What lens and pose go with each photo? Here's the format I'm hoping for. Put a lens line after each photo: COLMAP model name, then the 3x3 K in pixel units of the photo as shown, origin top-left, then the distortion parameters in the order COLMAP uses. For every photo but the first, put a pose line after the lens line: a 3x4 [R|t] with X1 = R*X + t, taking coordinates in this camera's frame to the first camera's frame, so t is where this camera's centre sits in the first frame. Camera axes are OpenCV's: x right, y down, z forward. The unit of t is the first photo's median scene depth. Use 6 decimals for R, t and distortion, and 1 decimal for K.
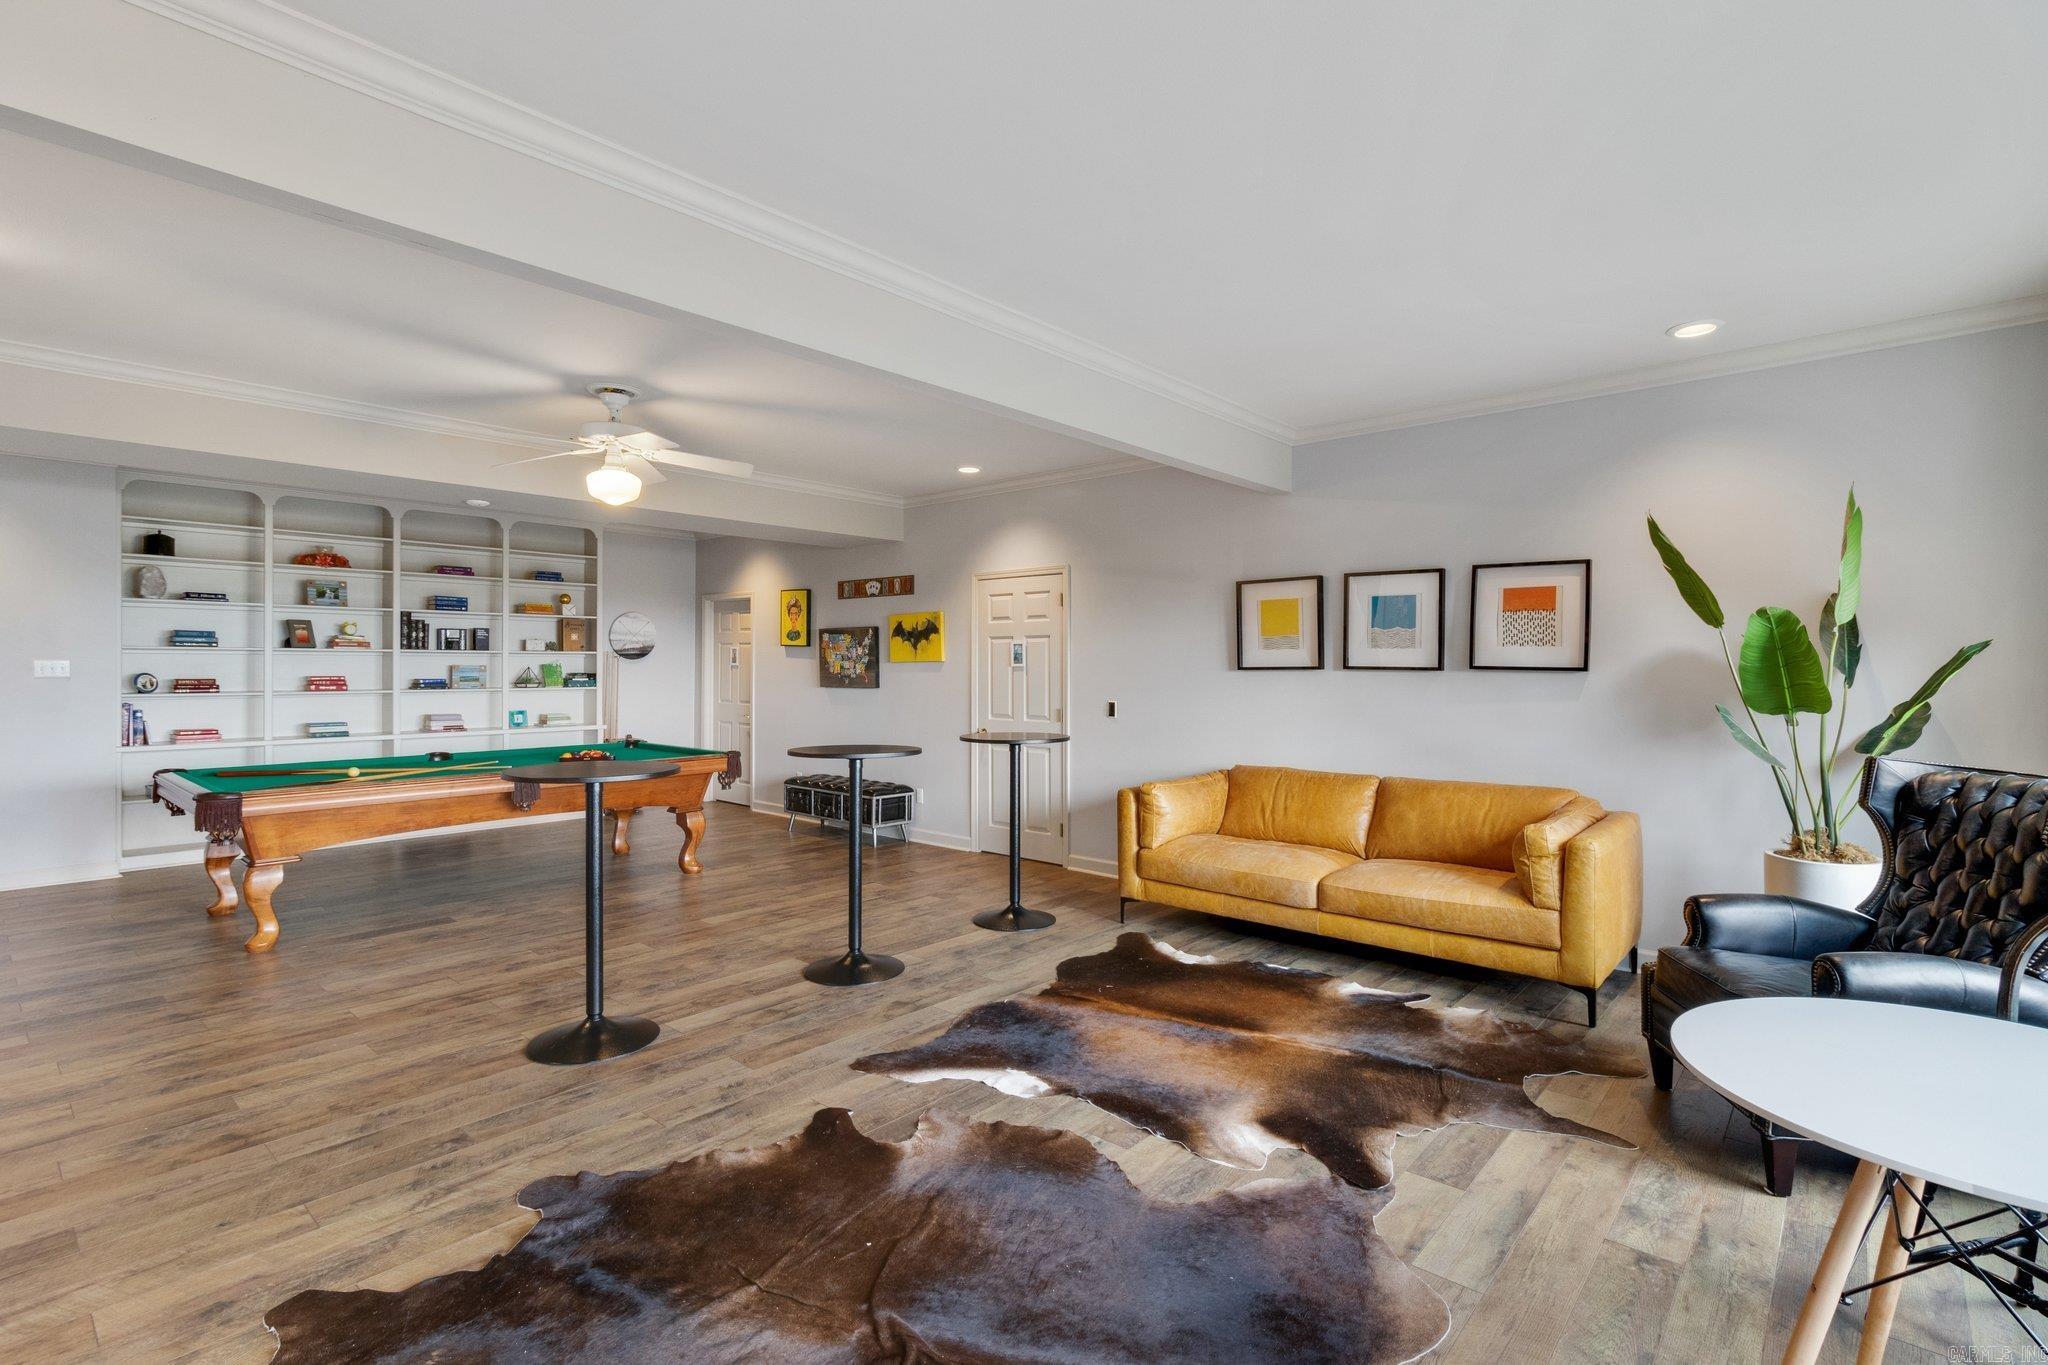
lens RADIAL K [[943.9, 0, 1017.9], [0, 943.9, 676.2], [0, 0, 1]] dist [0.002559, 0.001254]
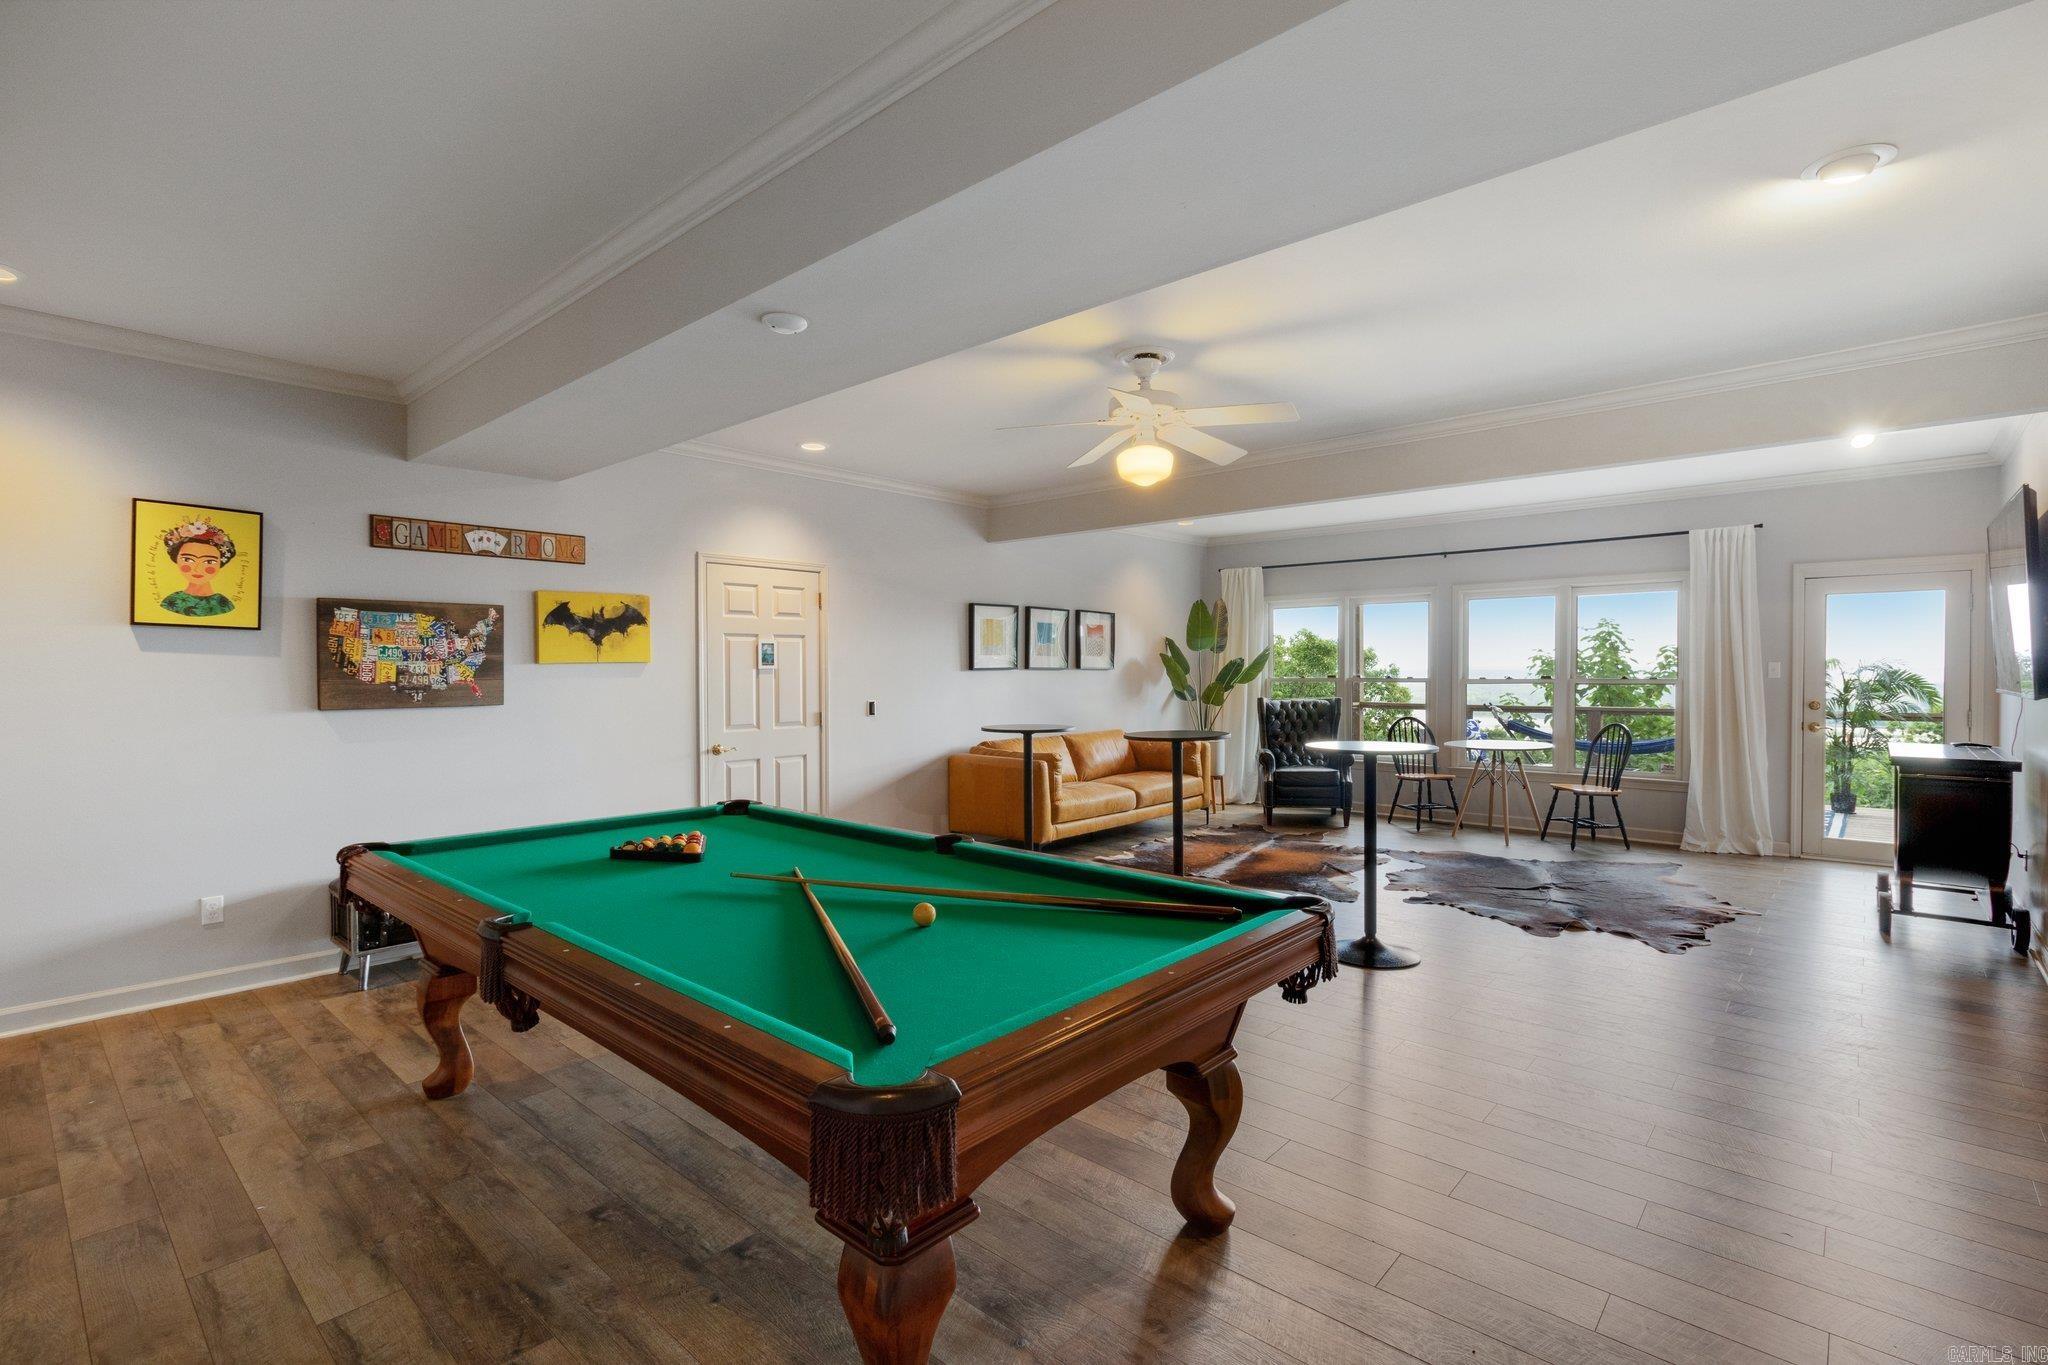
lens RADIAL K [[943.9, 0, 1017.5], [0, 943.9, 675.5], [0, 0, 1]] dist [0.002559, 0.001254]
pose [[0.029034, -0.020128, 0.999376, -0.783709], [0.002477, 0.999796, 0.020064, -0.018781], [-0.999575, 0.001892, 0.029078, 0.660007]]
